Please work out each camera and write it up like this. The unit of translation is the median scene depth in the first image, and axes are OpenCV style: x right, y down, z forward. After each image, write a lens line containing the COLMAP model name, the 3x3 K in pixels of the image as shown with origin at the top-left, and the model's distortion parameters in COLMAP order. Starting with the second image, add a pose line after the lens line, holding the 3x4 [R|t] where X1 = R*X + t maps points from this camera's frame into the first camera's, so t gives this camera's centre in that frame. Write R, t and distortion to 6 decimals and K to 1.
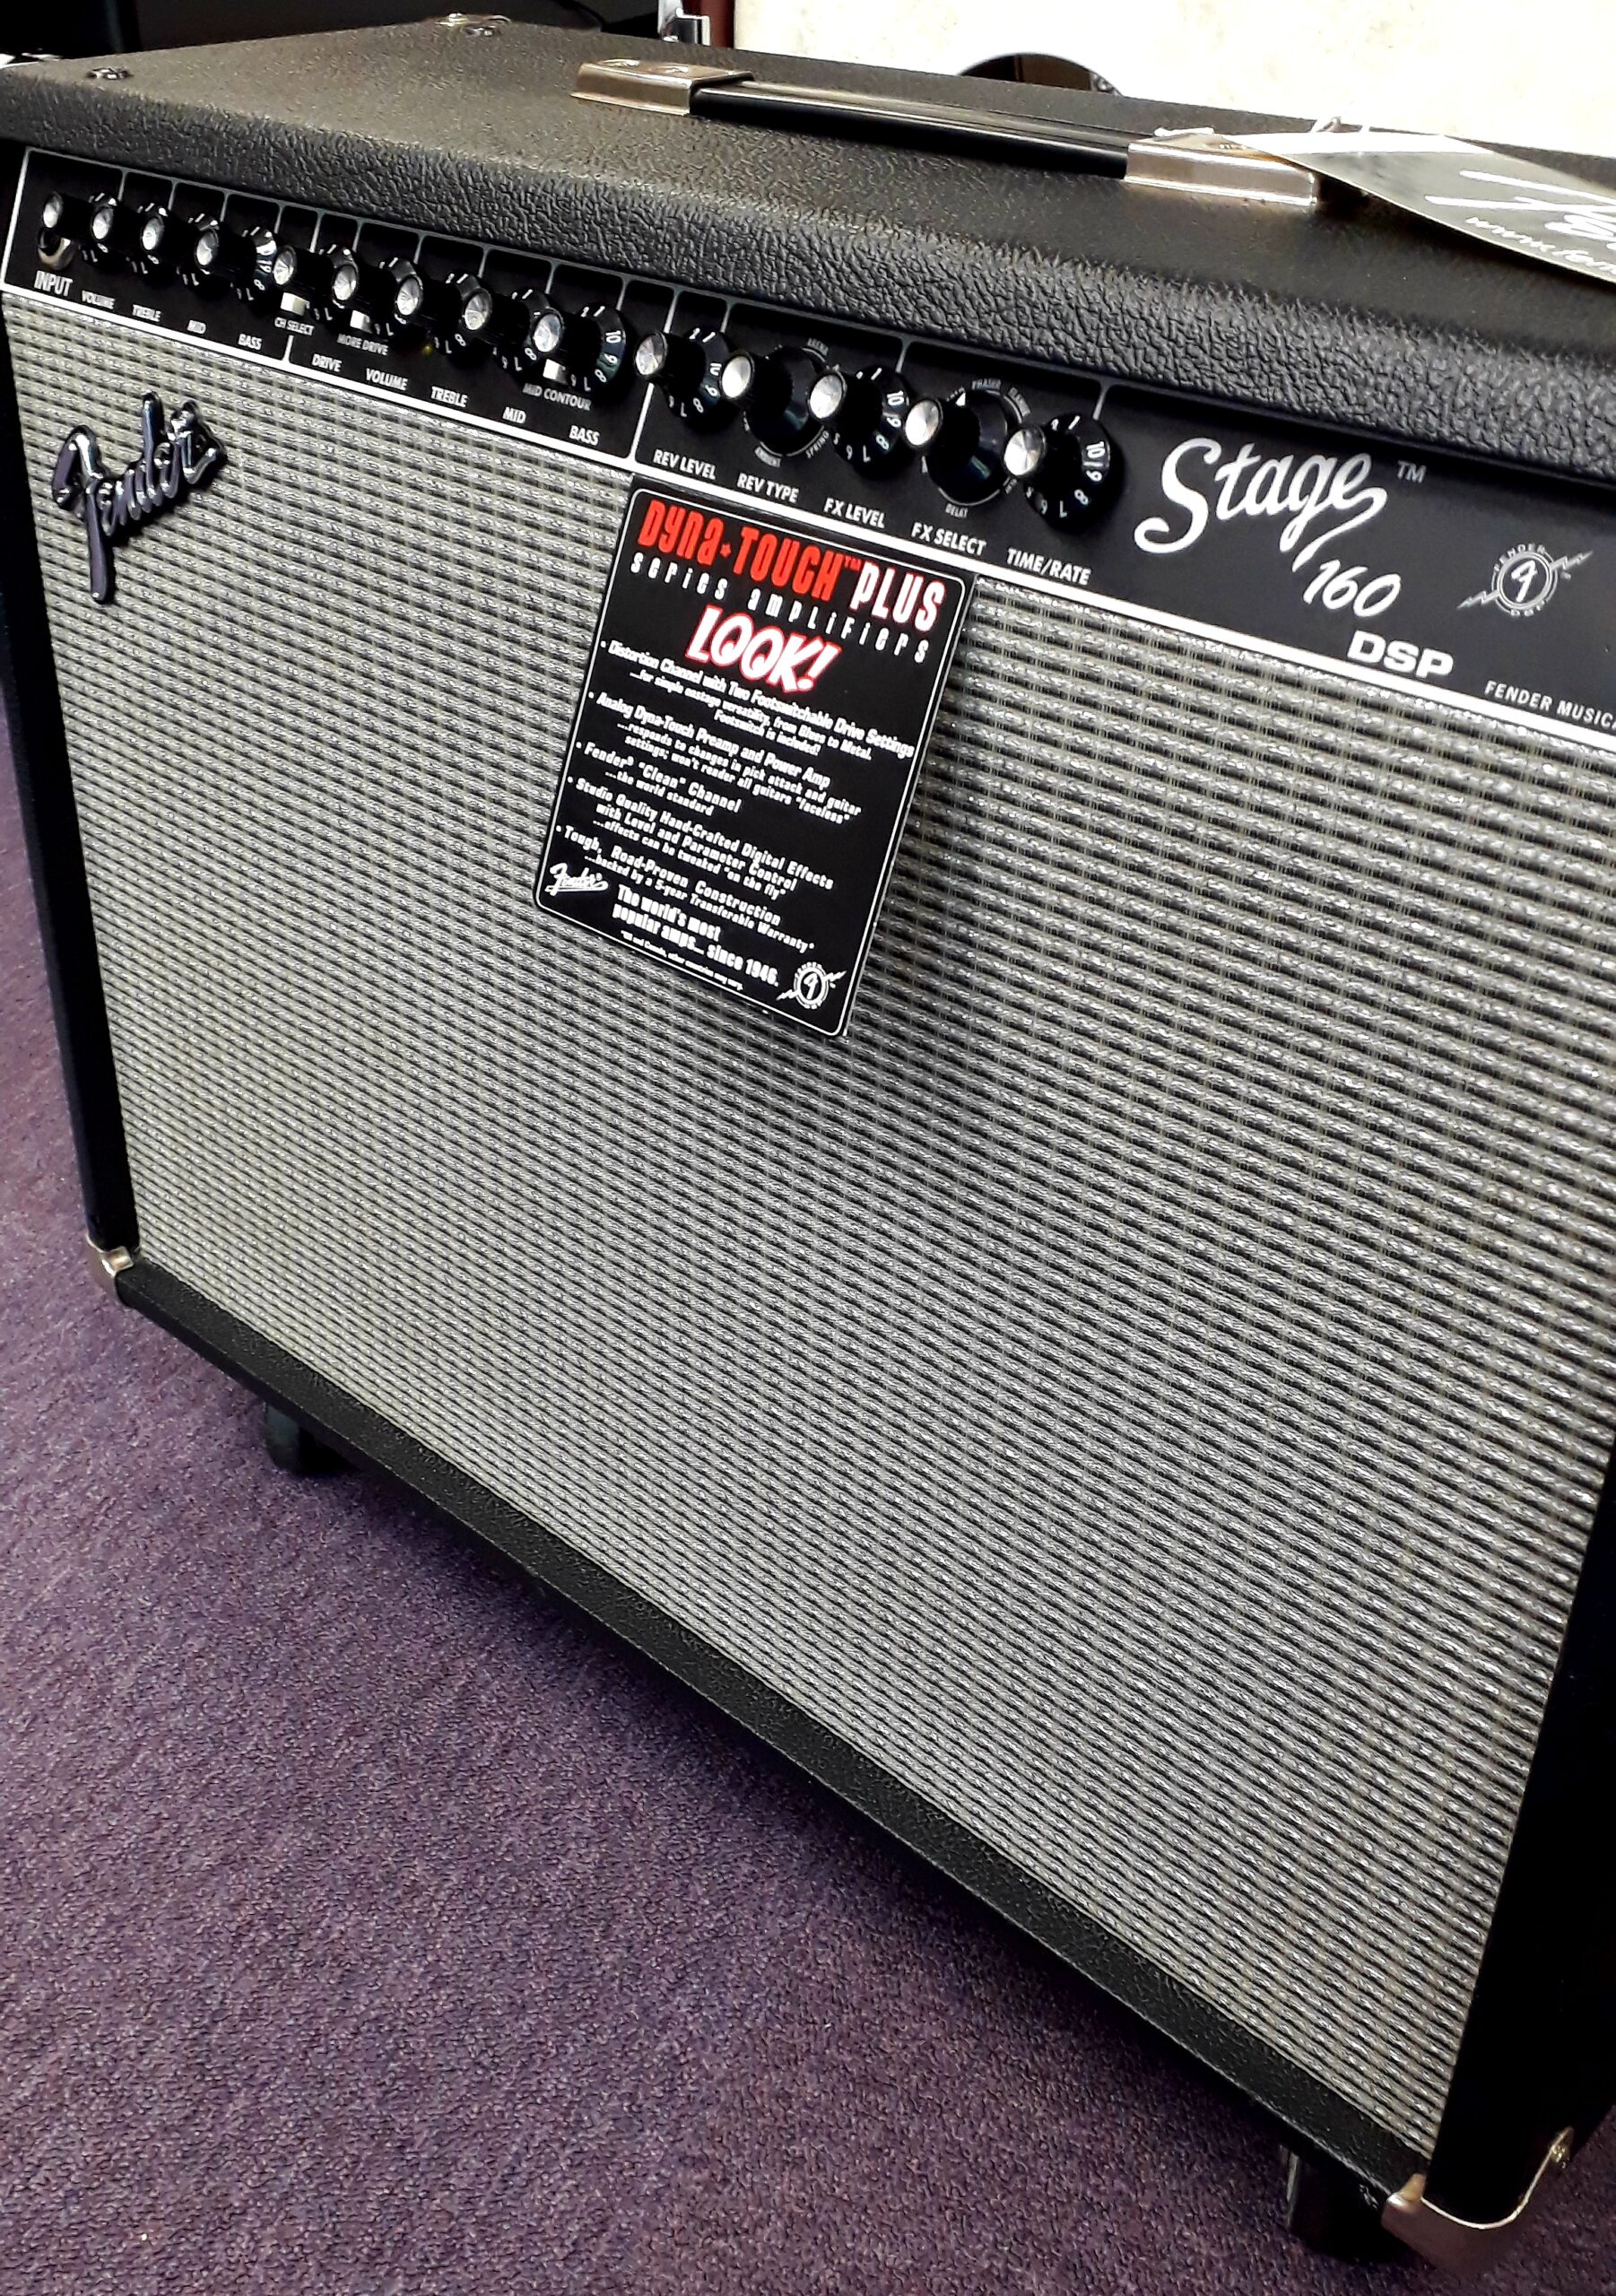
lens RADIAL K [[2295.4, 0, 795.5], [0, 2295.4, 1212.5], [0, 0, 1]] dist [0.234434, -0.709308]
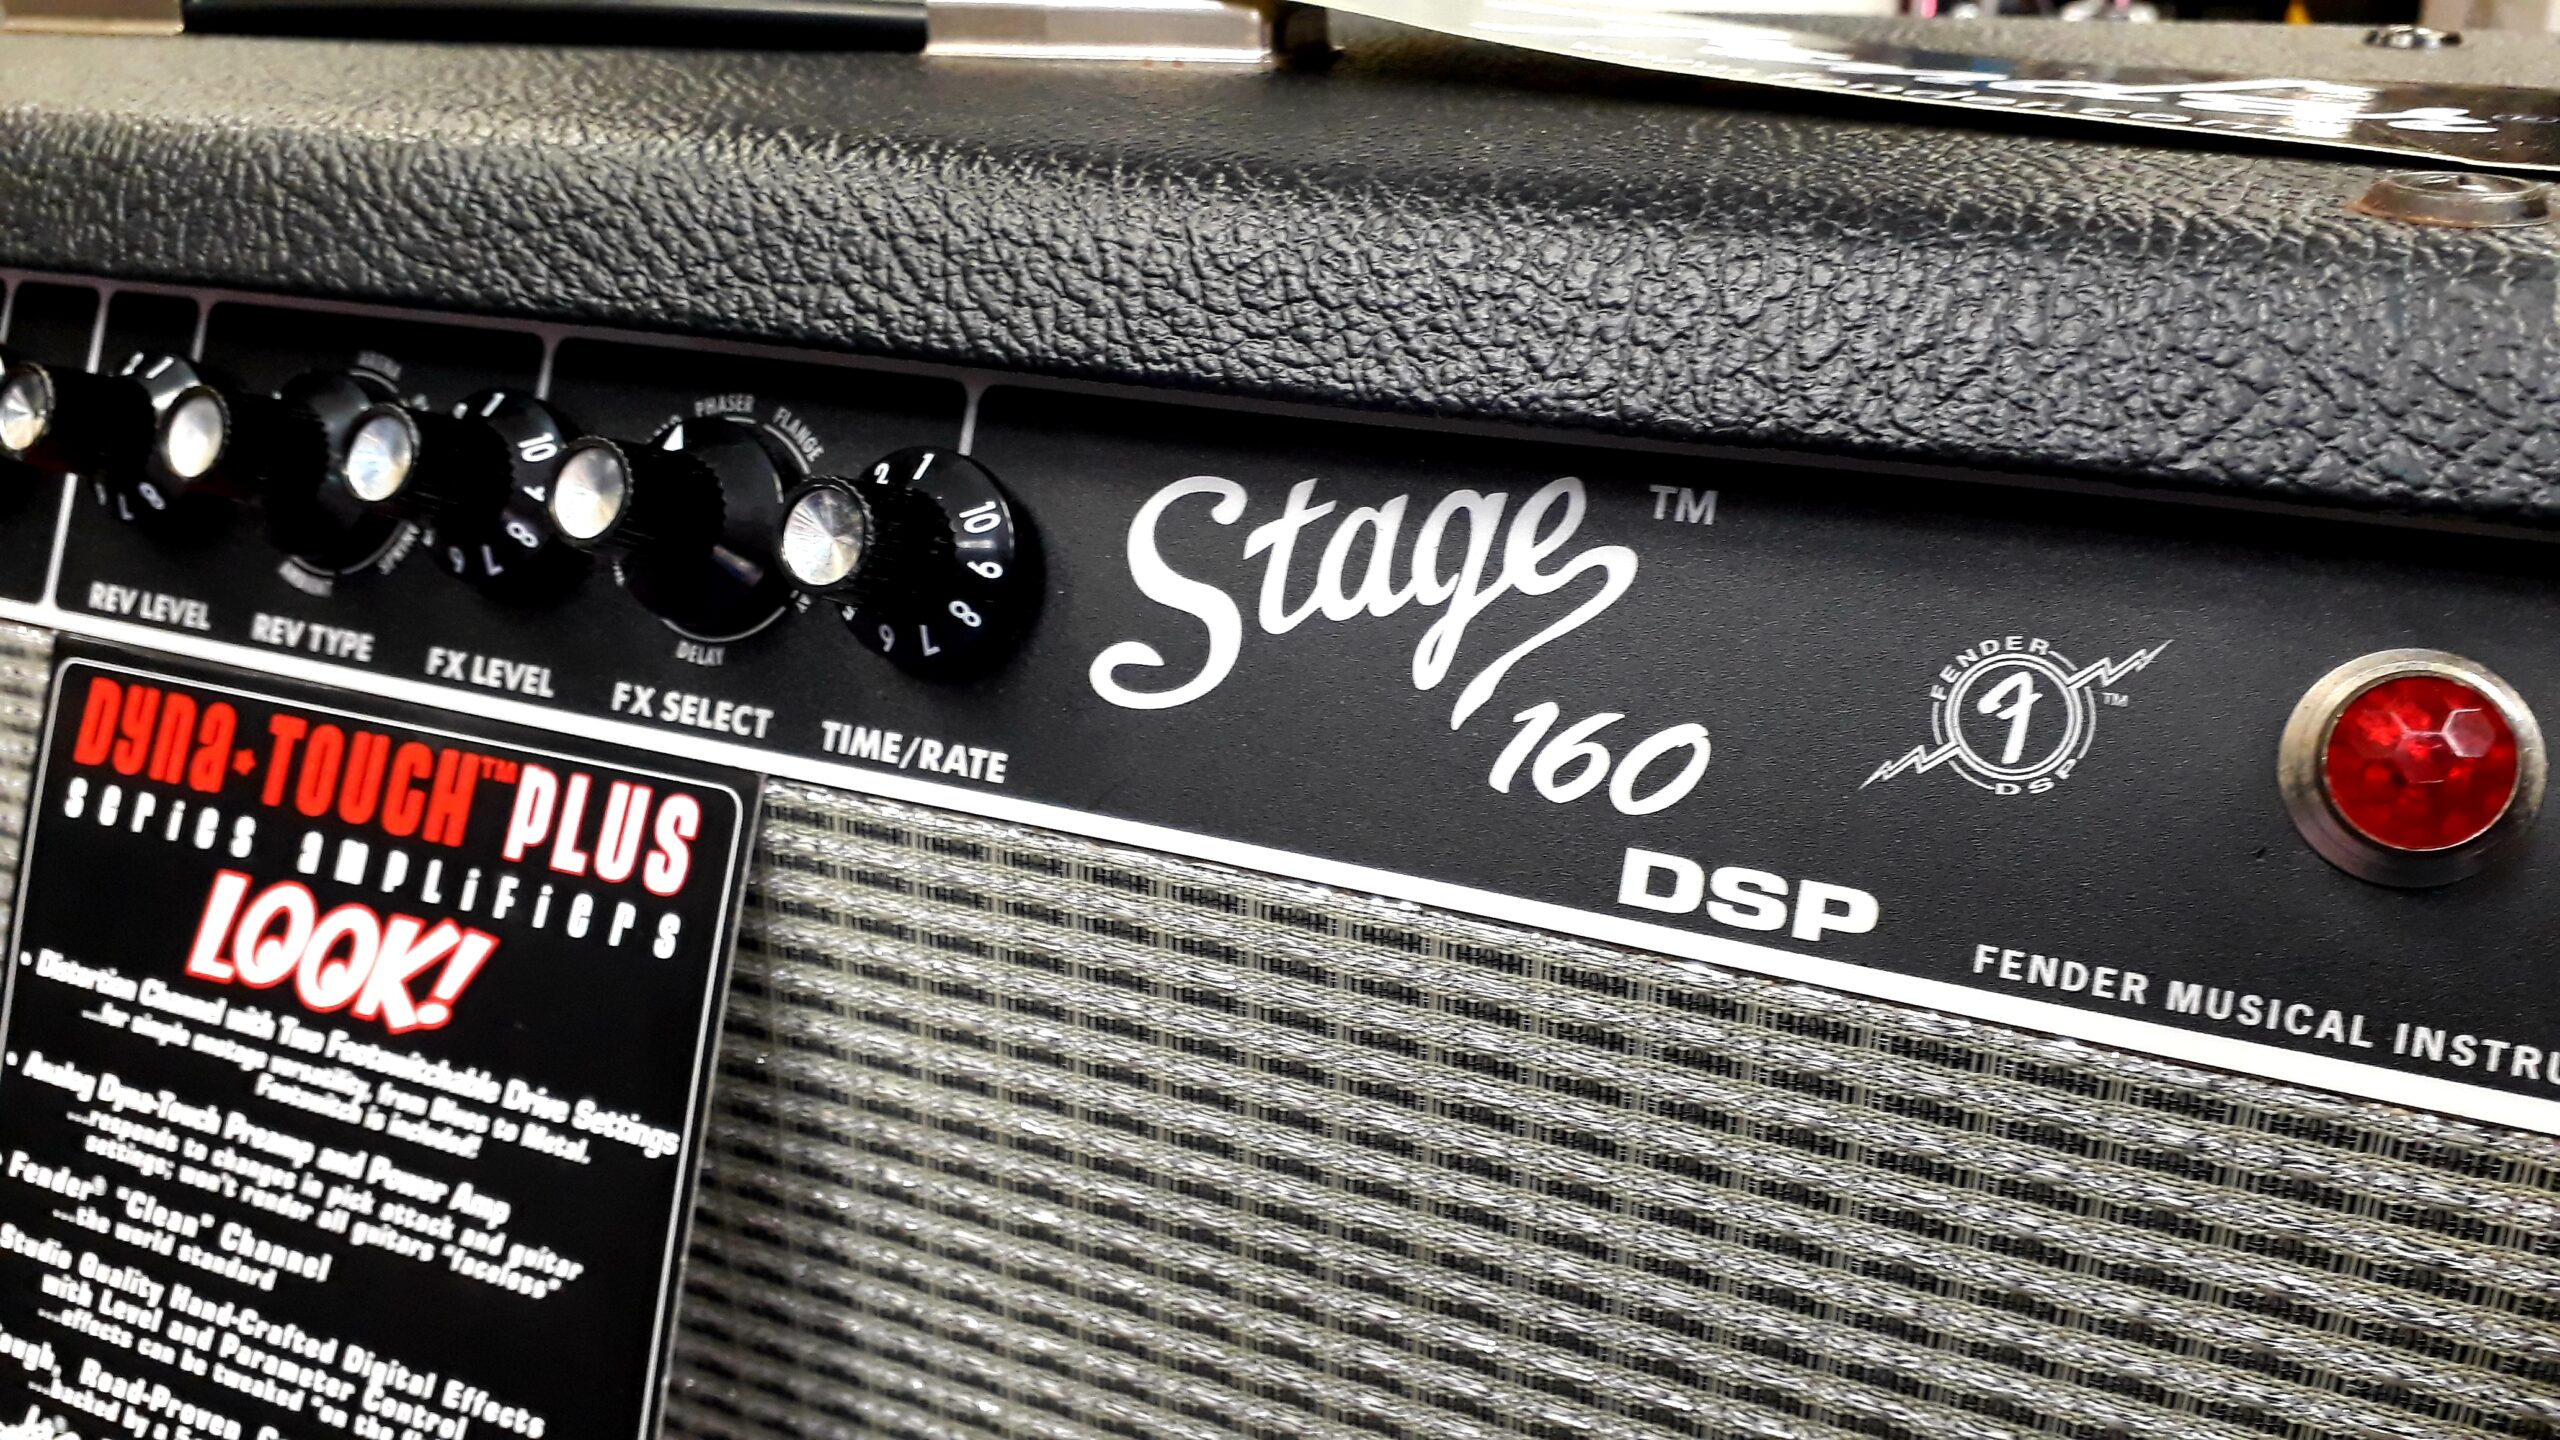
lens RADIAL K [[2155.9, 0, 1280.0], [0, 2155.9, 720.0], [0, 0, 1]] dist [-0.006465, -0.027719]
pose [[0.948527, -0.126702, 0.290246, 0.048080], [0.180686, 0.969191, -0.167399, -0.176443], [-0.260094, 0.211226, 0.942197, 0.508646]]
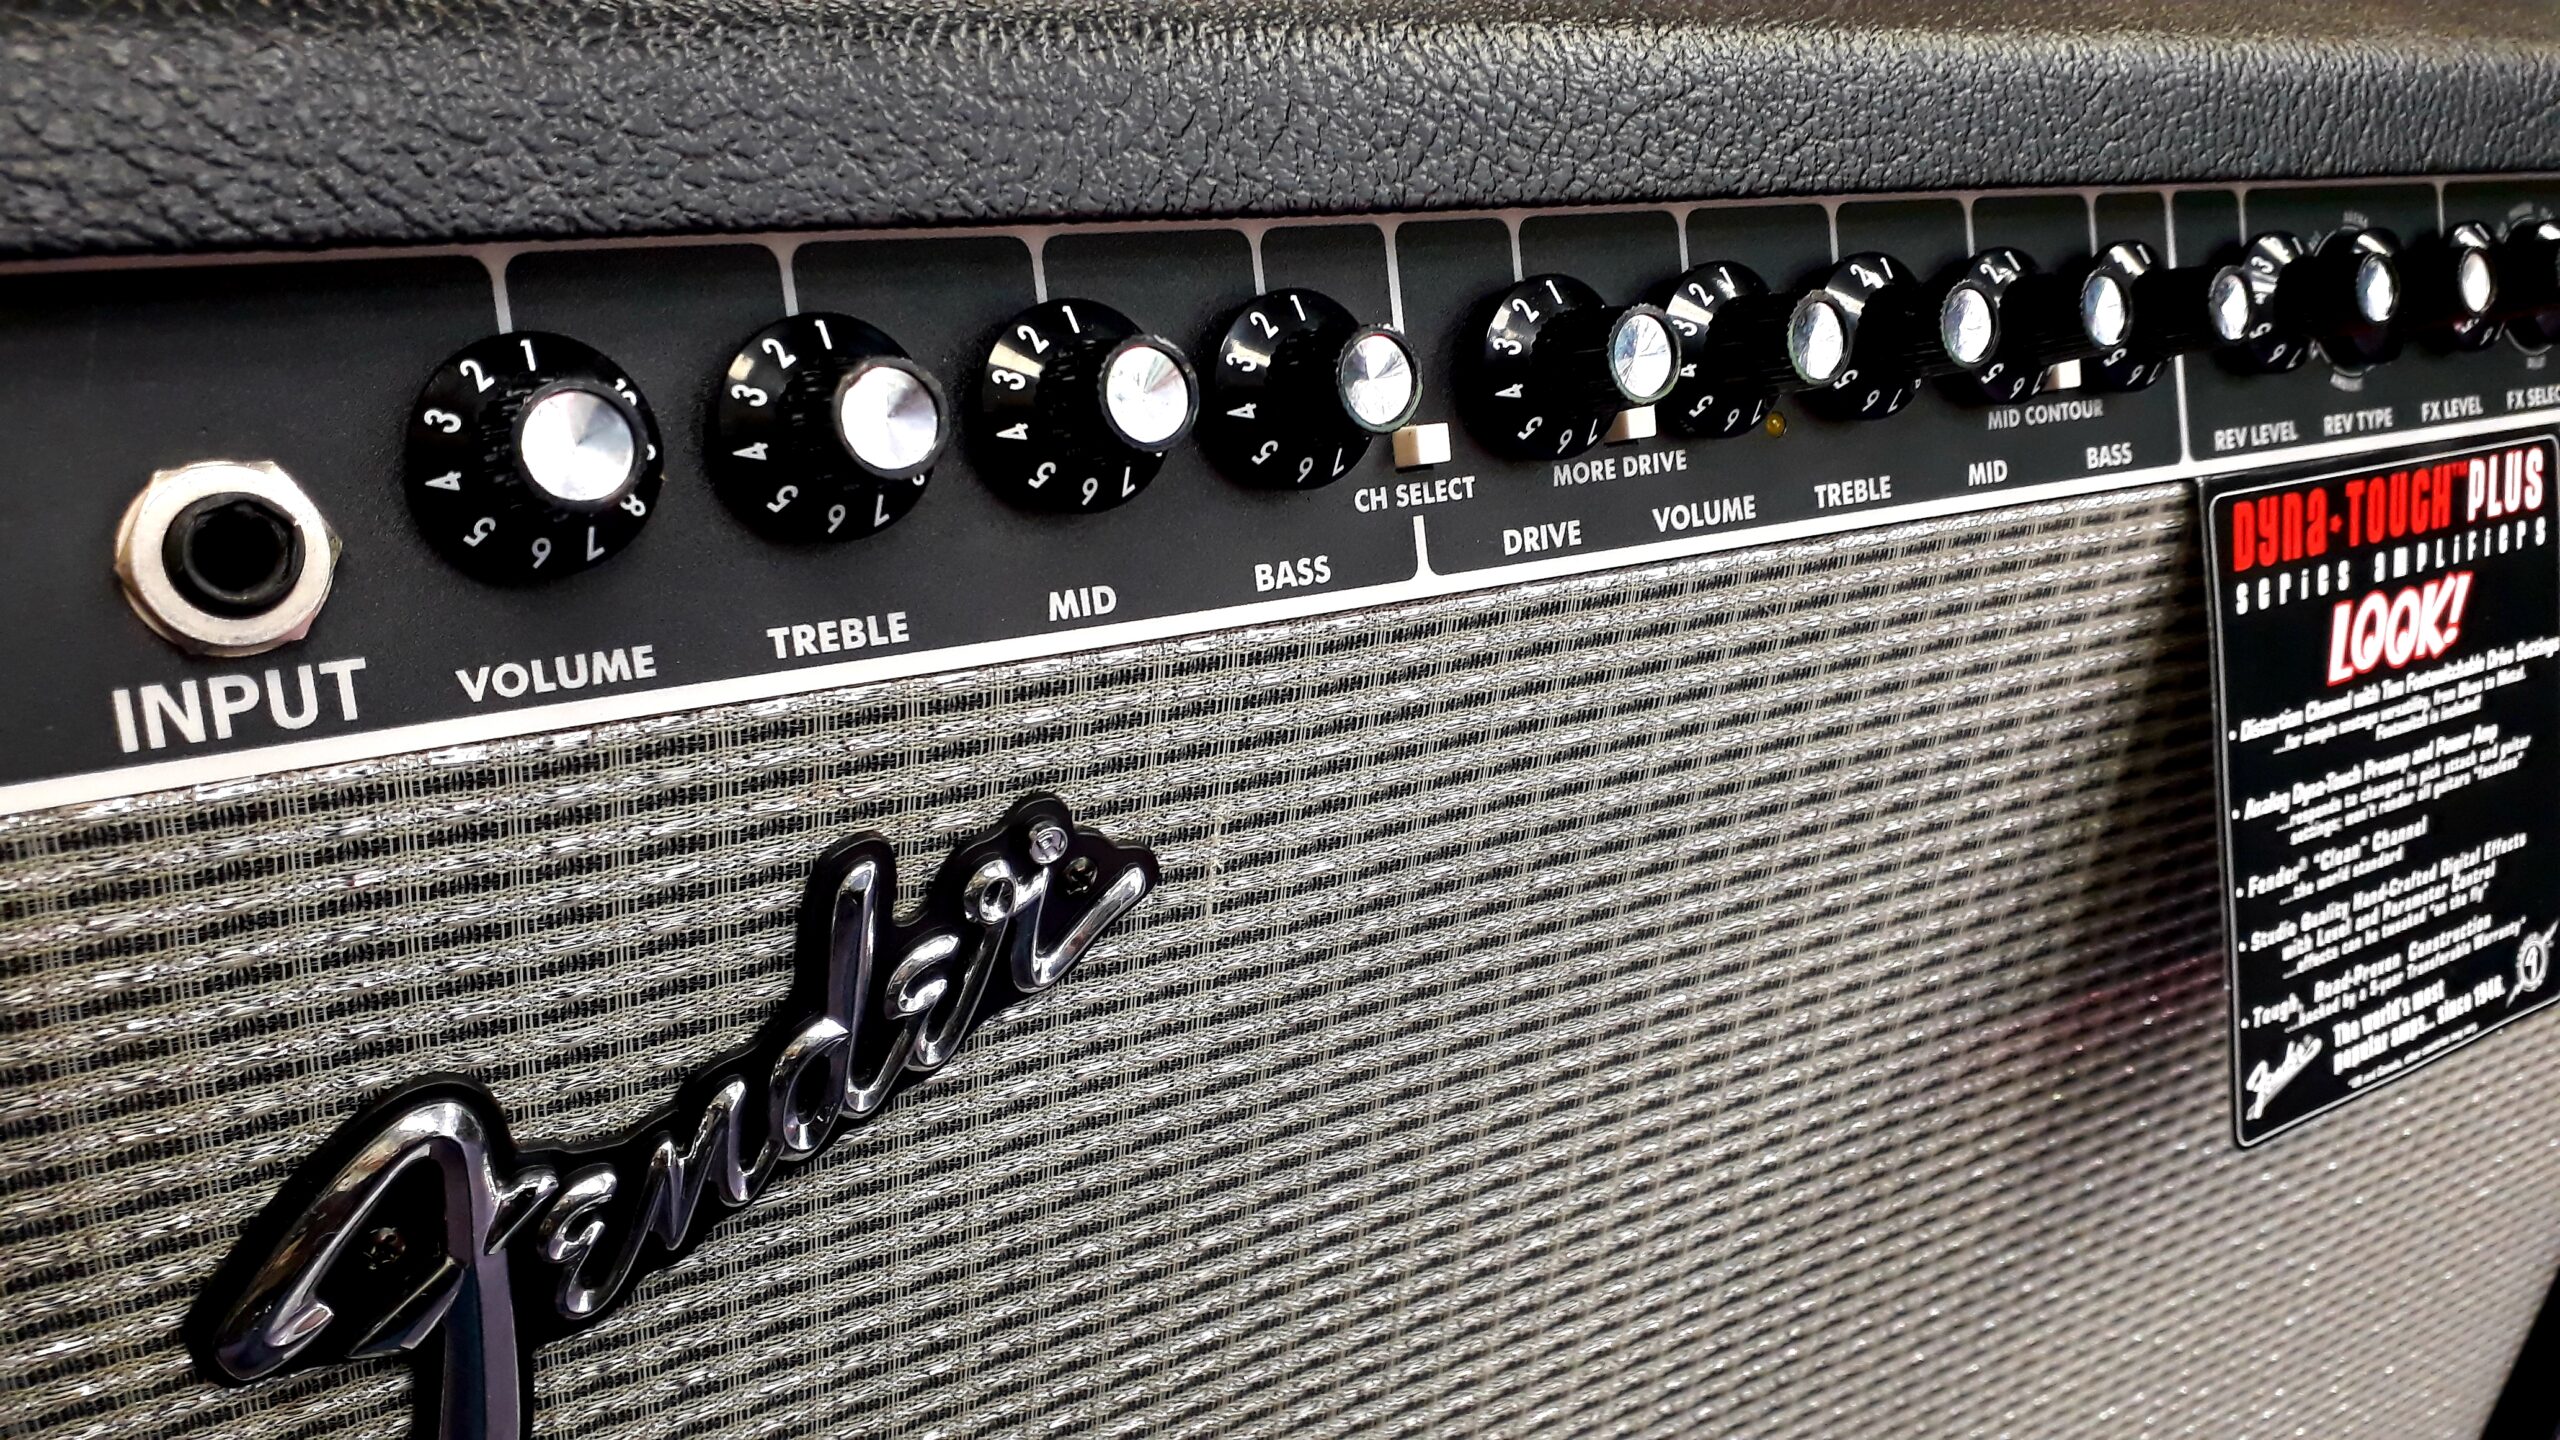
lens RADIAL K [[1927.5, 0, 1244.6], [0, 1927.5, 721.7], [0, 0, 1]] dist [0.044484, -0.074018]
pose [[0.267932, -0.422182, 0.866011, -0.637568], [0.438594, 0.853781, 0.280524, -0.537280], [-0.857816, 0.304666, 0.413922, 1.059676]]
